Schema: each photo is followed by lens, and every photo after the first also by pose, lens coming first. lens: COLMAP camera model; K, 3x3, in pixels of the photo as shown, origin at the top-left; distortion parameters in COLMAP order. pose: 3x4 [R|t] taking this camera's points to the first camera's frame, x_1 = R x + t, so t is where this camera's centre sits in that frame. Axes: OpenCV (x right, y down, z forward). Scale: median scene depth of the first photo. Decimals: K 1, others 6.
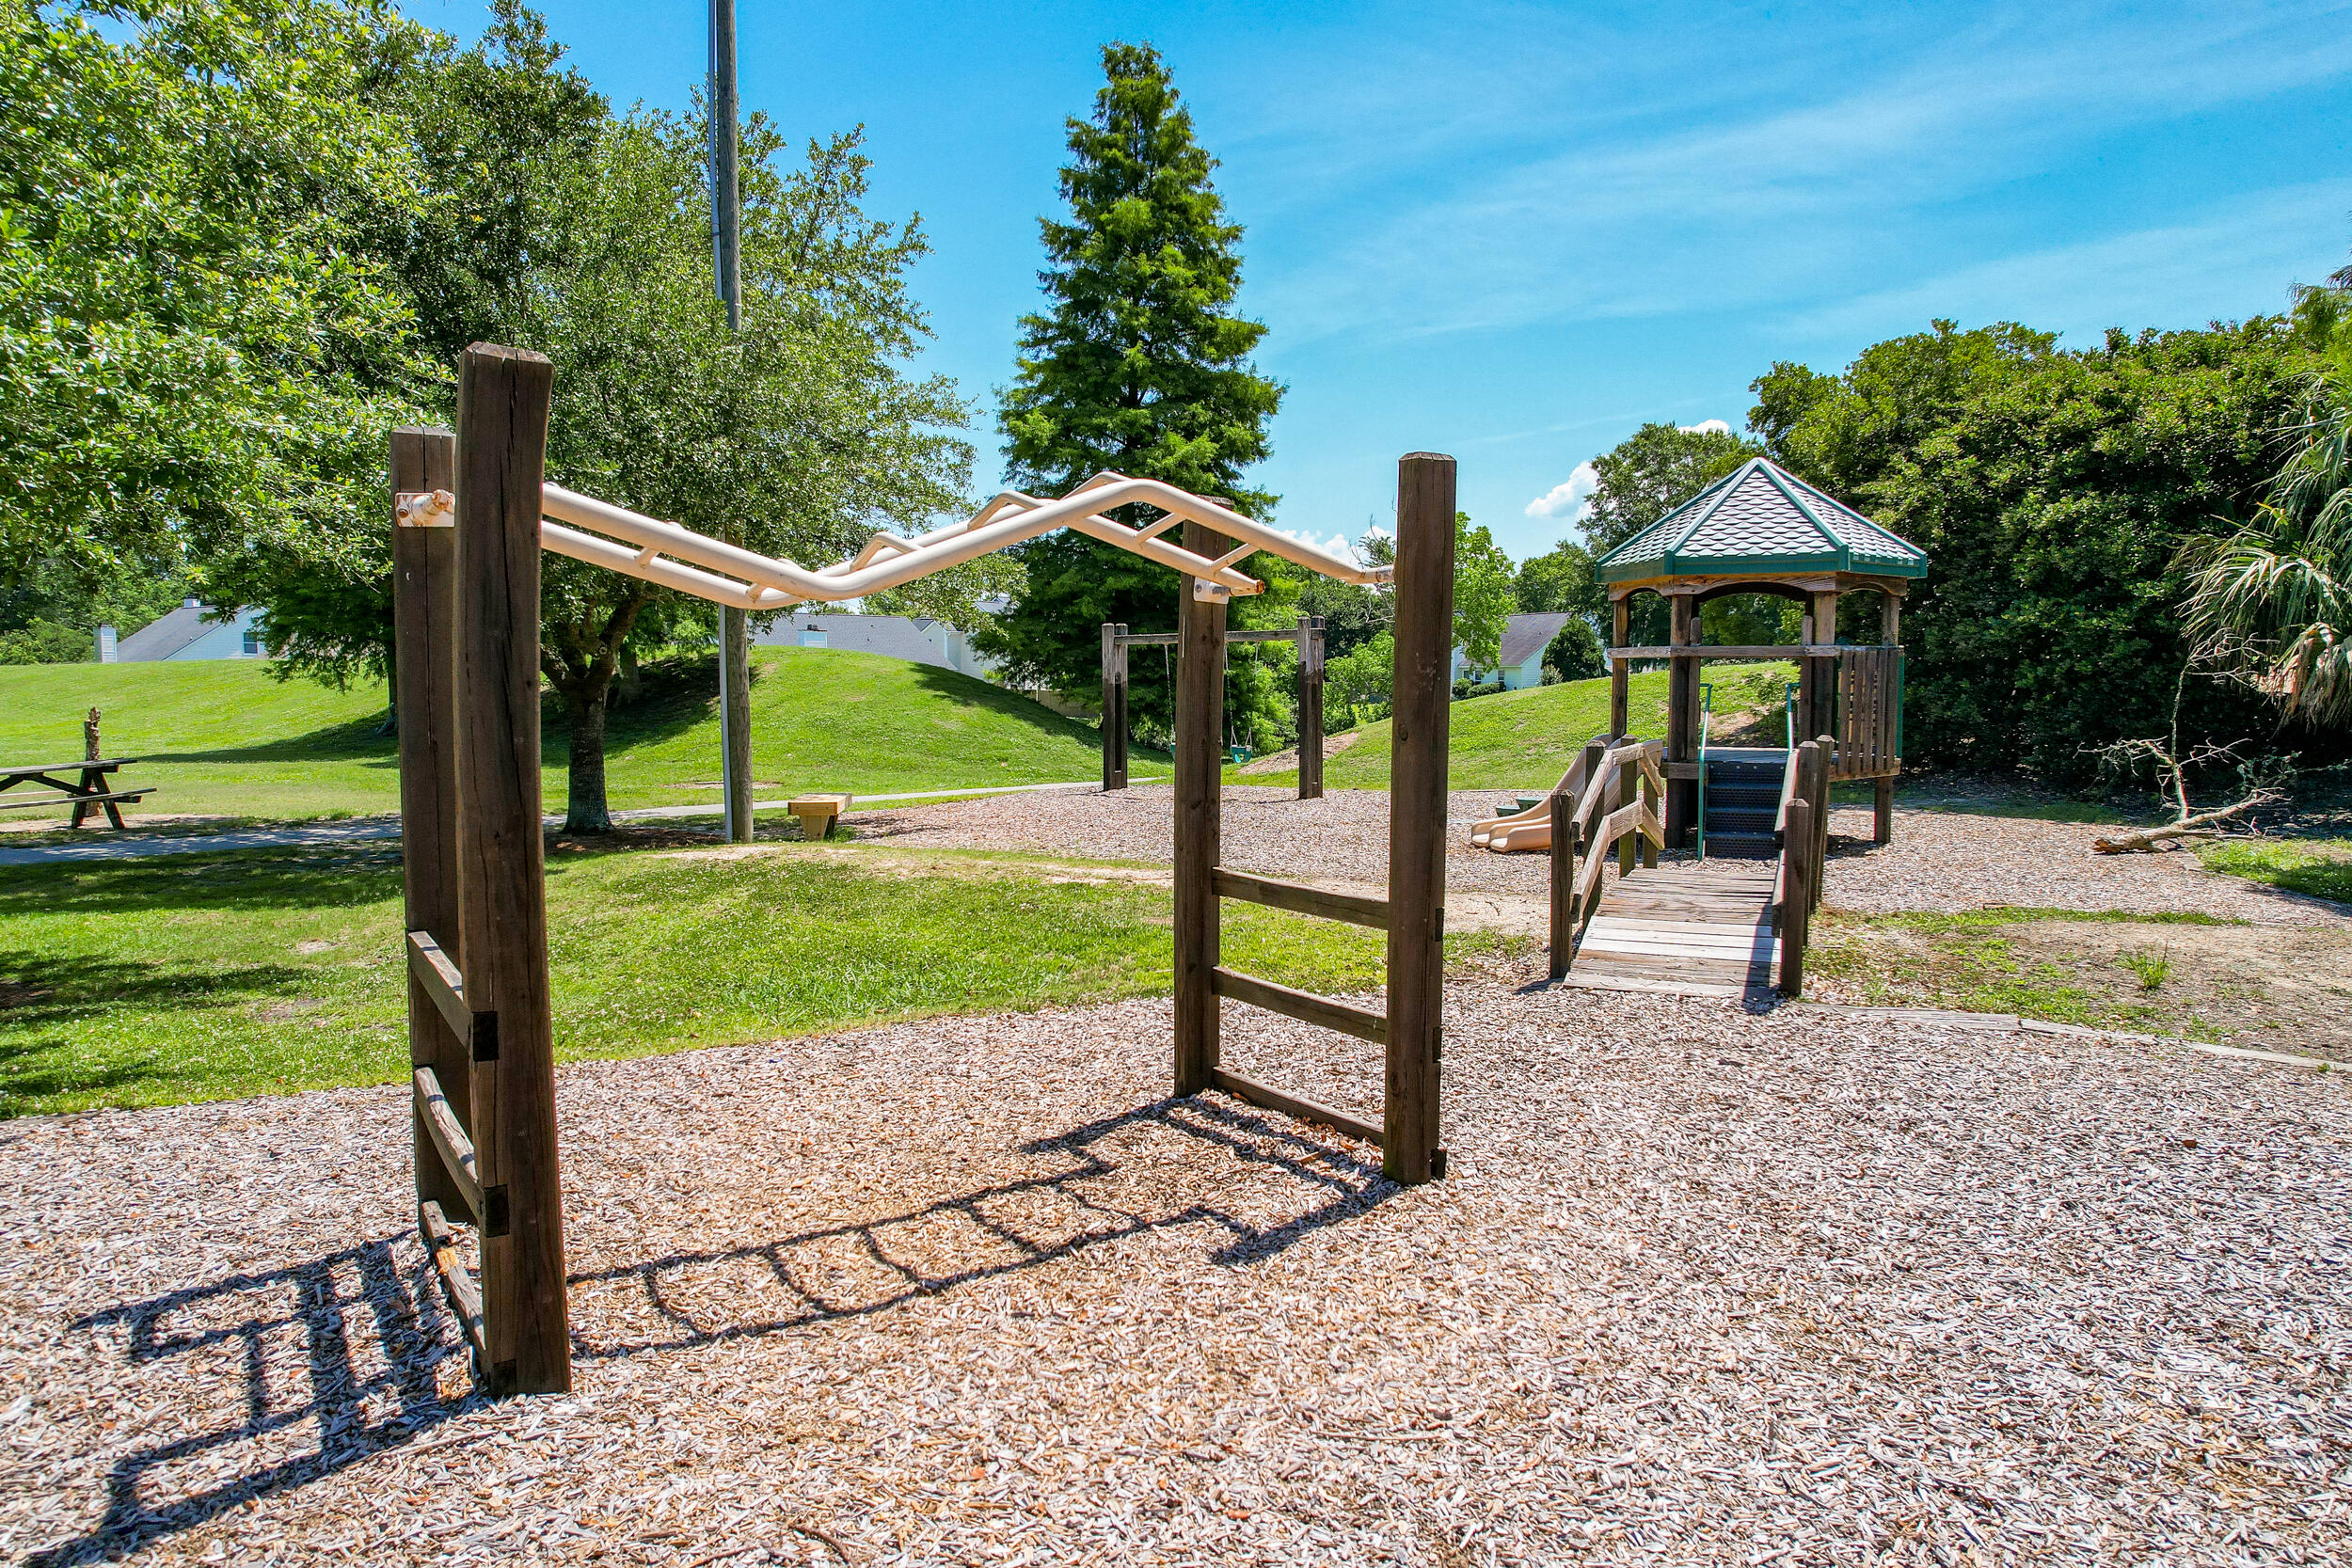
lens RADIAL K [[1489.4, 0, 1176.0], [0, 1489.4, 784.0], [0, 0, 1]] dist [-0.046036, 0.065951]
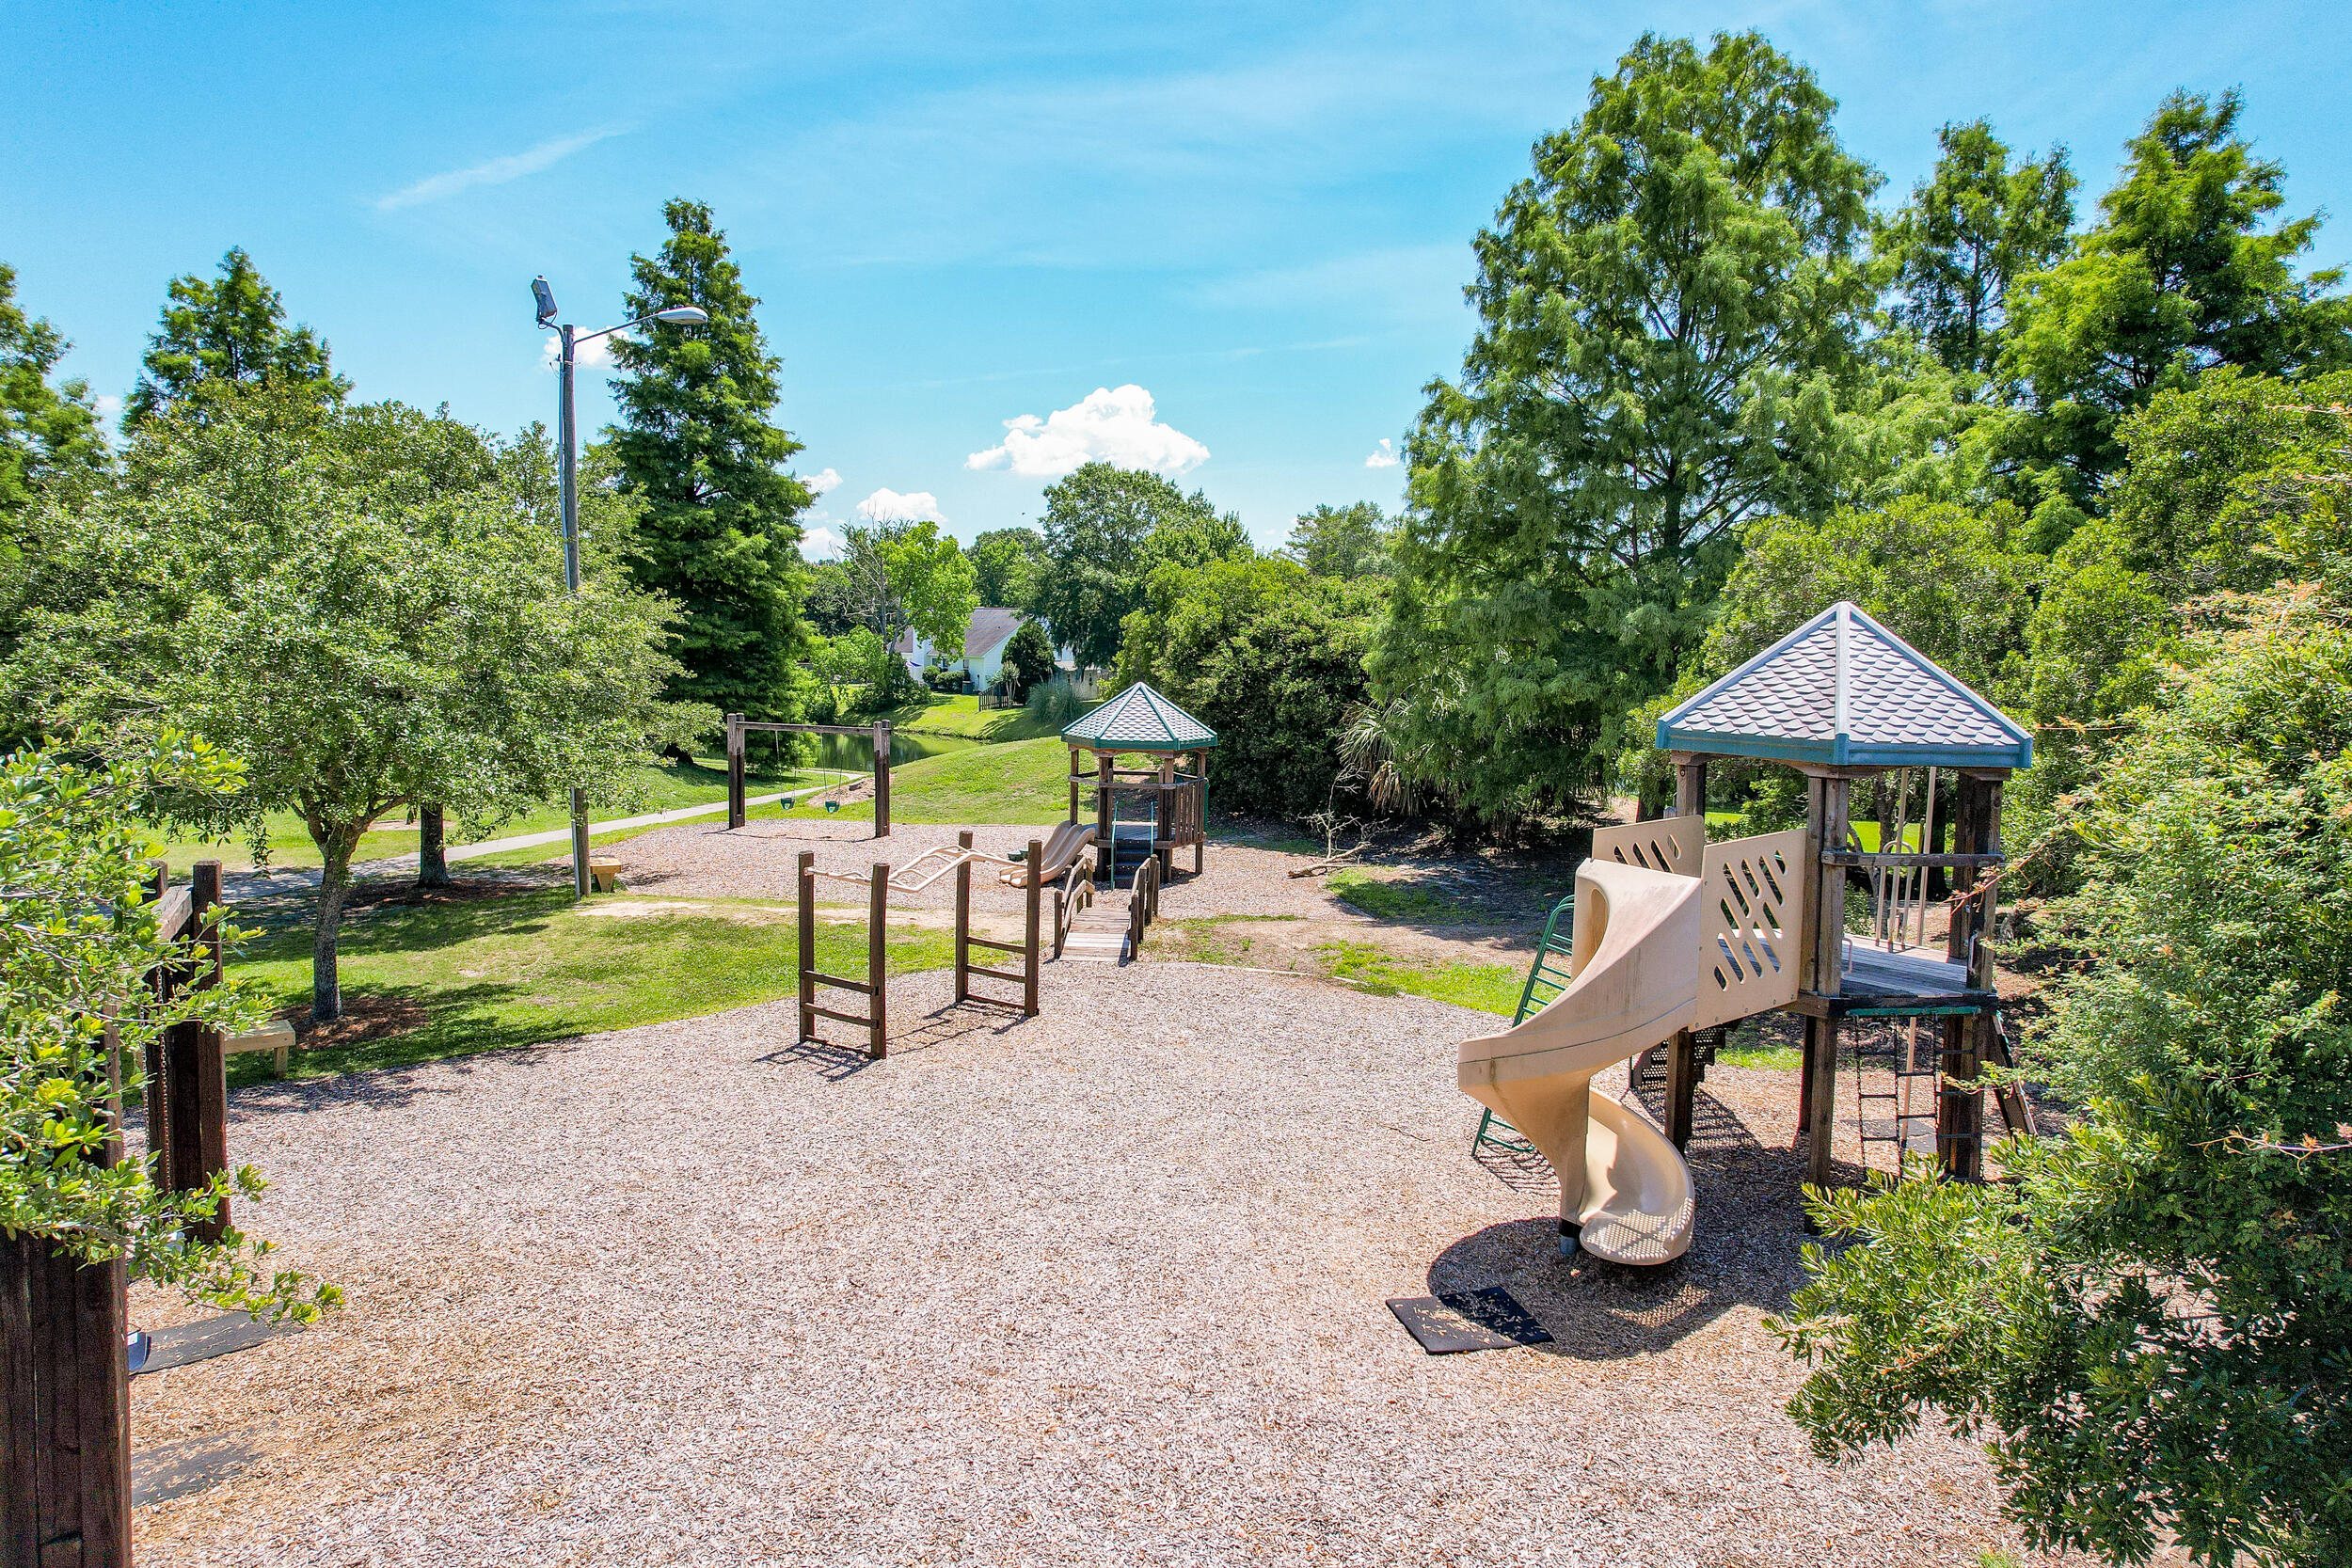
lens RADIAL K [[1488.3, 0, 1176.0], [0, 1488.3, 784.0], [0, 0, 1]] dist [-0.053707, -0.000815]
pose [[0.934223, -0.019555, 0.356153, -0.223154], [0.007522, 0.999354, 0.035139, -0.124357], [-0.356610, -0.030148, 0.933767, -0.716685]]
